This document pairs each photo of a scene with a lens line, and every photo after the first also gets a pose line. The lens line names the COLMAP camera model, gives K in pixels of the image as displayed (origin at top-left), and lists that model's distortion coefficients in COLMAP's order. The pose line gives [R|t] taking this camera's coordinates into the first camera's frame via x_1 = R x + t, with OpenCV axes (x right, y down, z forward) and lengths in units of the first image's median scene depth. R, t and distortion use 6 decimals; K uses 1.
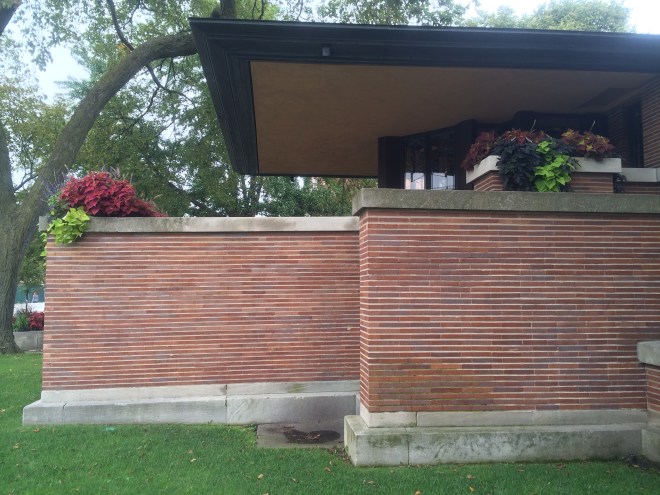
lens RADIAL K [[564.1, 0, 330.0], [0, 564.1, 247.5], [0, 0, 1]] dist [0.074621, -0.089257]
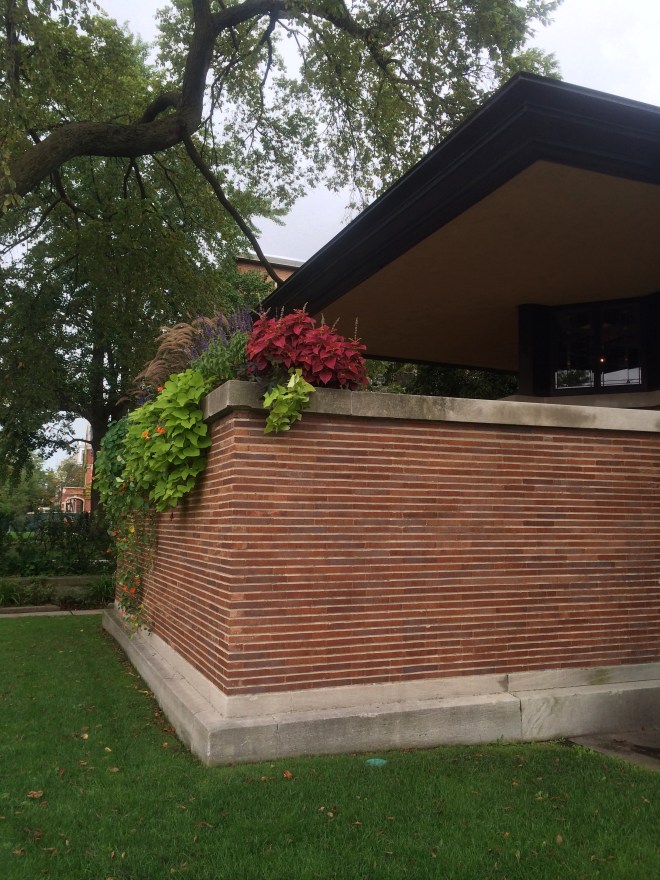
lens RADIAL K [[752.1, 0, 330.0], [0, 752.1, 440.0], [0, 0, 1]] dist [0.074621, -0.089257]
pose [[0.962652, 0.044789, 0.267010, -0.592942], [-0.035027, 0.998536, -0.041213, 0.030417], [-0.268465, 0.030321, 0.962812, 0.257458]]
